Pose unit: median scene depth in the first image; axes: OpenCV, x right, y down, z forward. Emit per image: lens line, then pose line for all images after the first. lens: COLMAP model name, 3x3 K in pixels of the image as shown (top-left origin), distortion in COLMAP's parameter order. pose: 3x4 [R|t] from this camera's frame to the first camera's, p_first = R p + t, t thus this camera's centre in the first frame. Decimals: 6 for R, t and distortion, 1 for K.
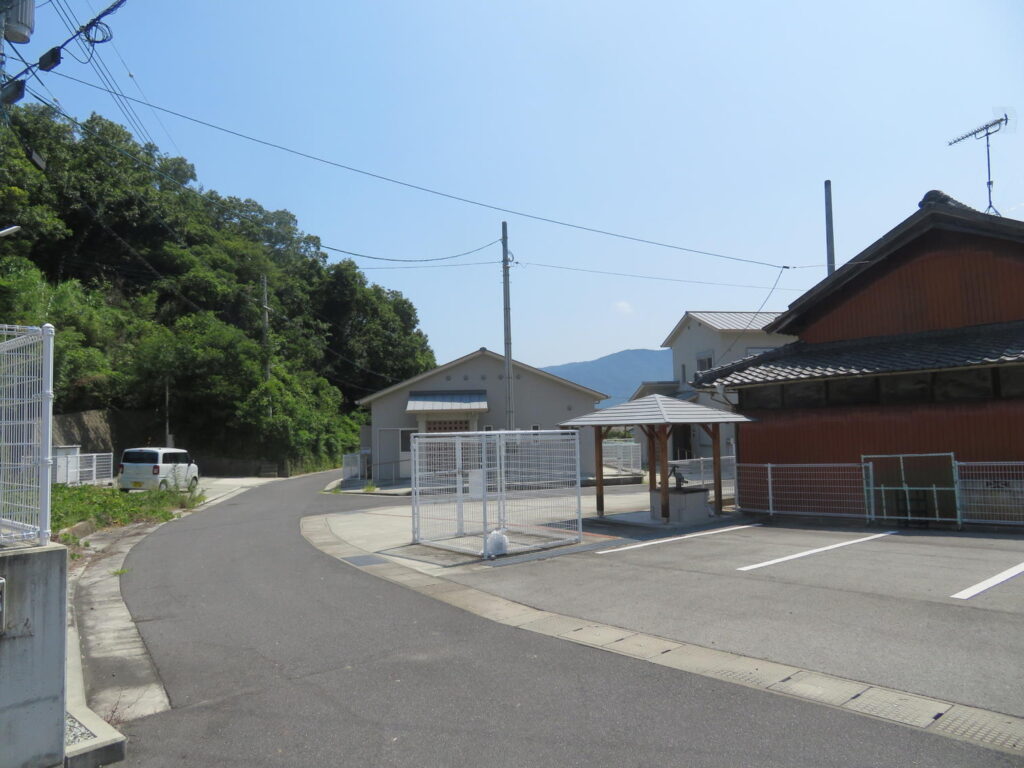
lens RADIAL K [[740.2, 0, 512.0], [0, 740.2, 384.0], [0, 0, 1]] dist [-0.000871, 0.005958]
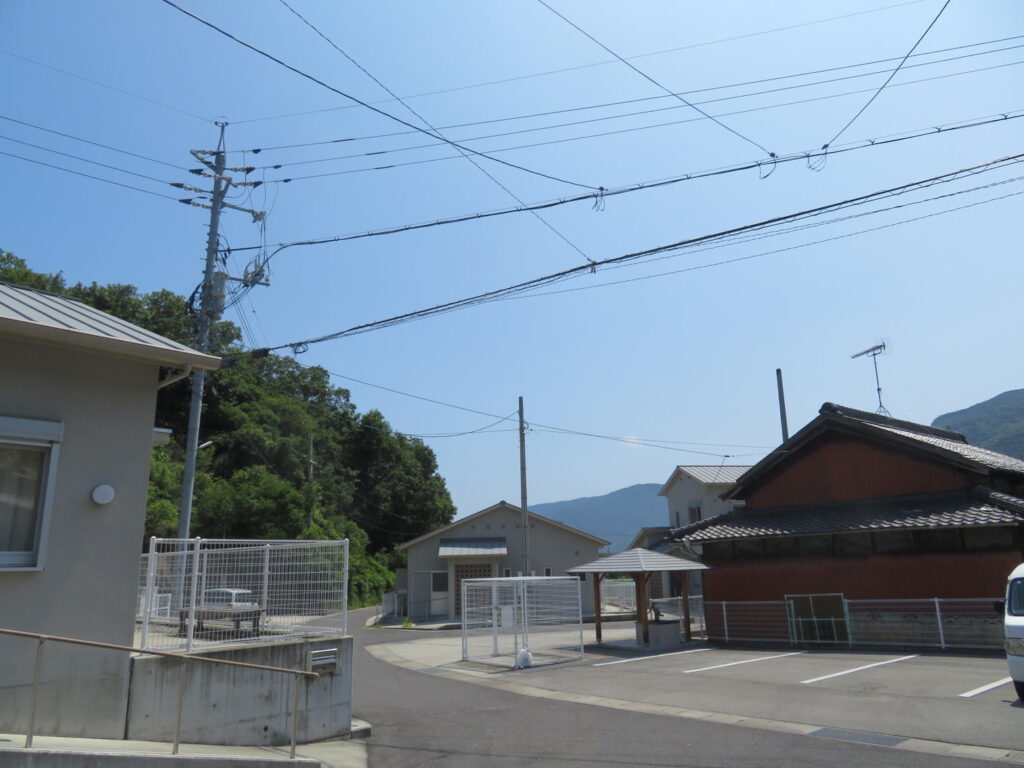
lens RADIAL K [[740.2, 0, 512.0], [0, 740.2, 384.0], [0, 0, 1]] dist [-0.000871, 0.005958]
pose [[0.999914, -0.004383, -0.012381, -0.009348], [0.002081, 0.983637, -0.180147, -0.020068], [0.012968, 0.180106, 0.983562, -0.203219]]
